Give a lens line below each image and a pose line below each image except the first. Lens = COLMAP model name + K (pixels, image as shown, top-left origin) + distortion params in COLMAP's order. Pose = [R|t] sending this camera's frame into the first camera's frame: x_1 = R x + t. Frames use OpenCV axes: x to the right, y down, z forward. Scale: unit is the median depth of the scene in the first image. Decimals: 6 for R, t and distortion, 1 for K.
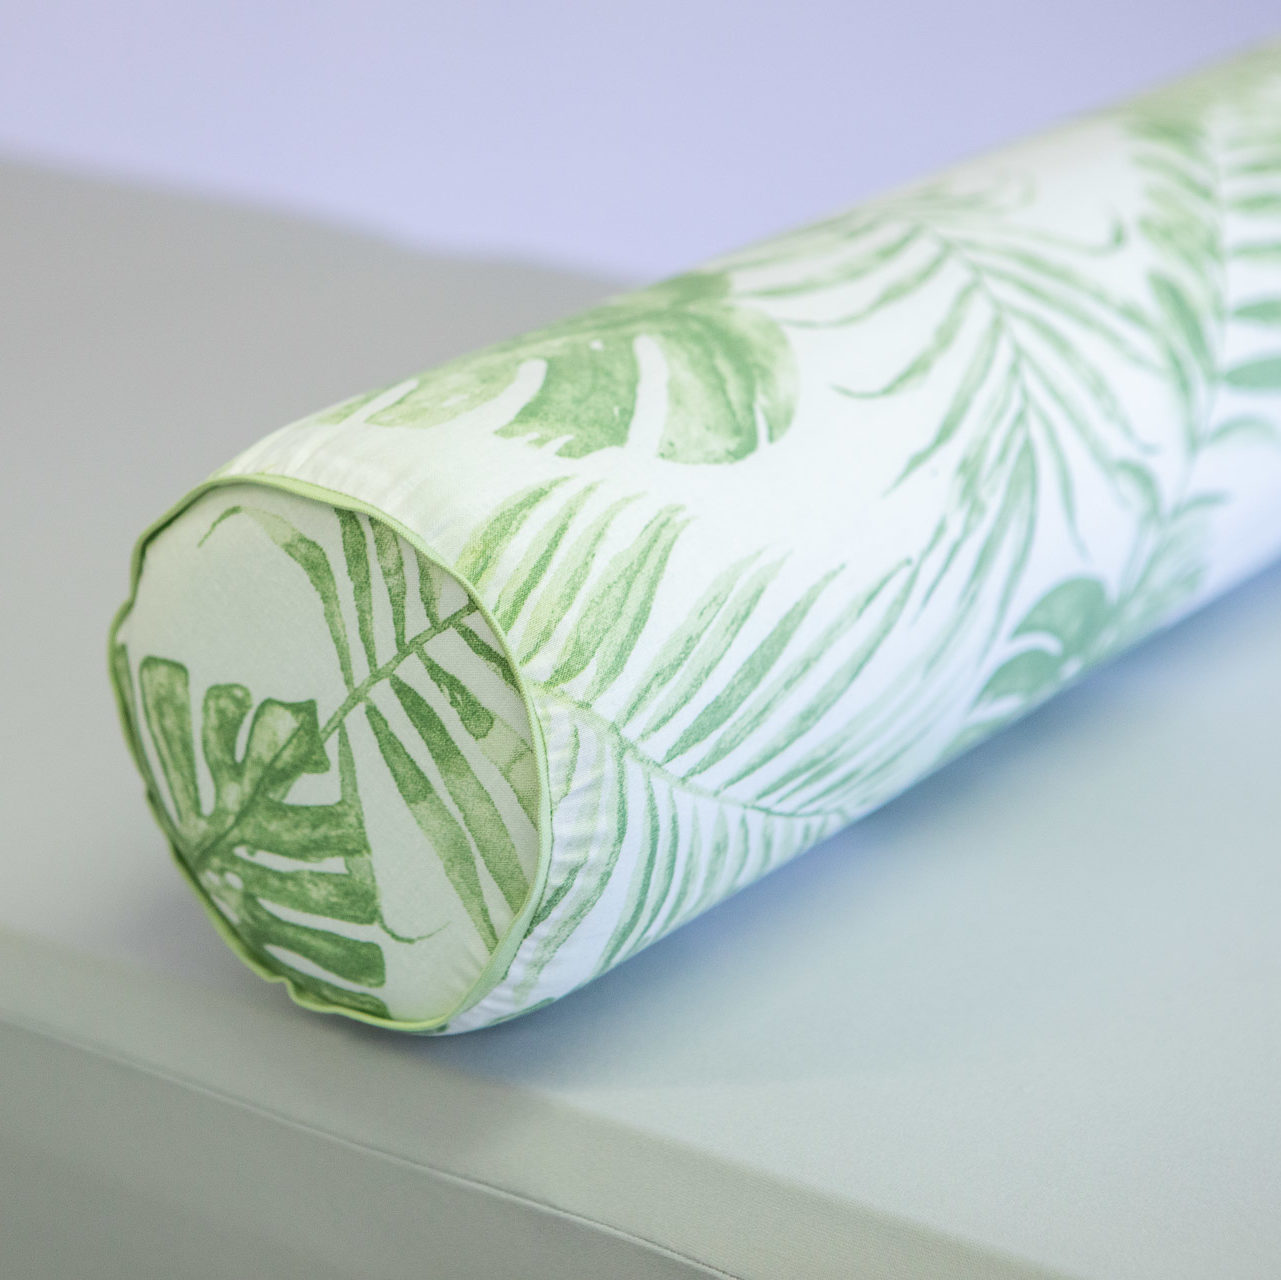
lens RADIAL K [[2822.3, 0, 640.5], [0, 2822.3, 640.0], [0, 0, 1]] dist [-0.029396, -0.095689]
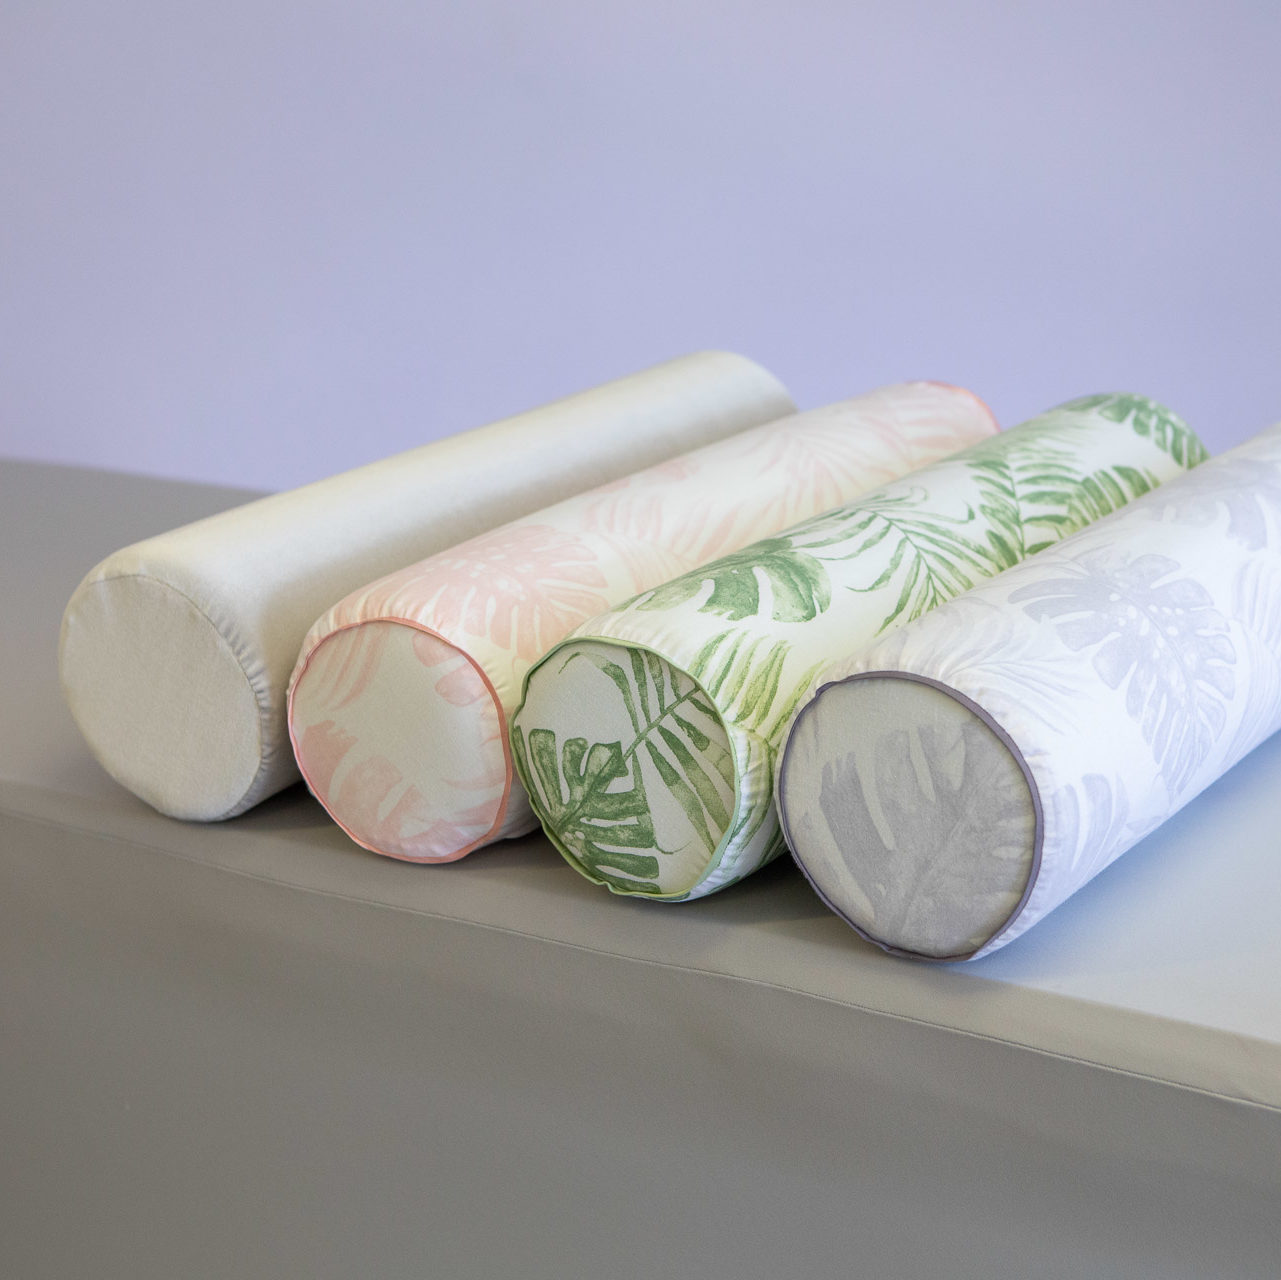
lens RADIAL K [[2255.5, 0, 640.5], [0, 2255.5, 640.0], [0, 0, 1]] dist [-0.780562, -0.010281]
pose [[0.997936, -0.057182, 0.029239, -0.143879], [0.060253, 0.991182, -0.118016, 0.144543], [-0.022233, 0.119534, 0.992581, -0.674576]]
